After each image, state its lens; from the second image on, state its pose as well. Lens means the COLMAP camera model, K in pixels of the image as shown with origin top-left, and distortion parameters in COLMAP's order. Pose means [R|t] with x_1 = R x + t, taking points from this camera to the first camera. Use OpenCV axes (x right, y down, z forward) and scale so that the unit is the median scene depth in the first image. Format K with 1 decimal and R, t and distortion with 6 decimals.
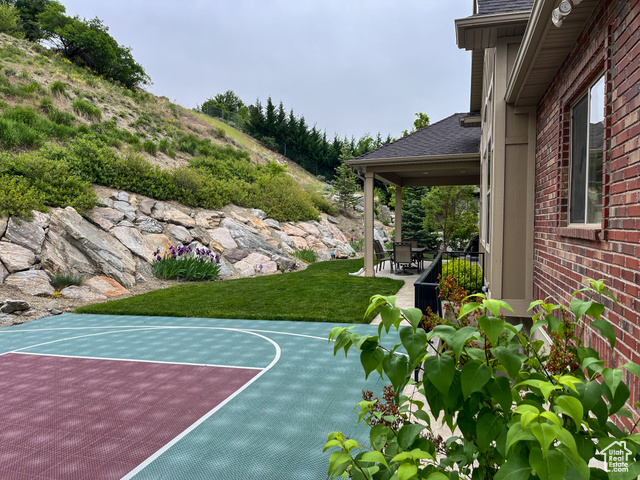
lens RADIAL K [[478.1, 0, 321.7], [0, 478.1, 242.8], [0, 0, 1]] dist [0.050846, -0.062943]
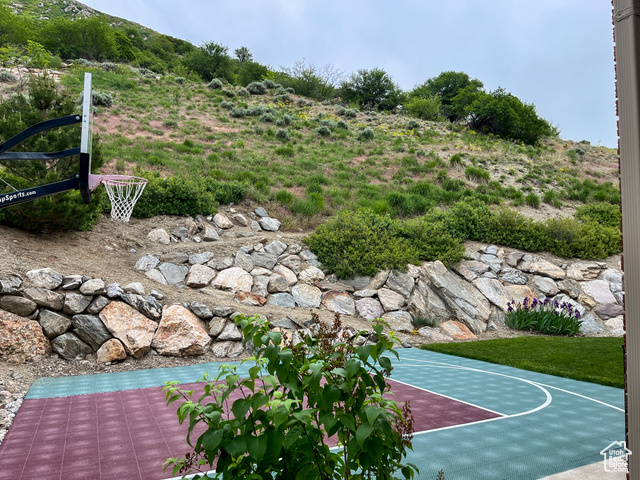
lens RADIAL K [[478.1, 0, 320.3], [0, 478.1, 239.8], [0, 0, 1]] dist [0.050846, -0.062943]
pose [[0.671634, -0.048239, -0.739311, 0.130858], [-0.034048, 0.994814, -0.095841, -0.001693], [0.740101, 0.089543, 0.666508, -0.012948]]
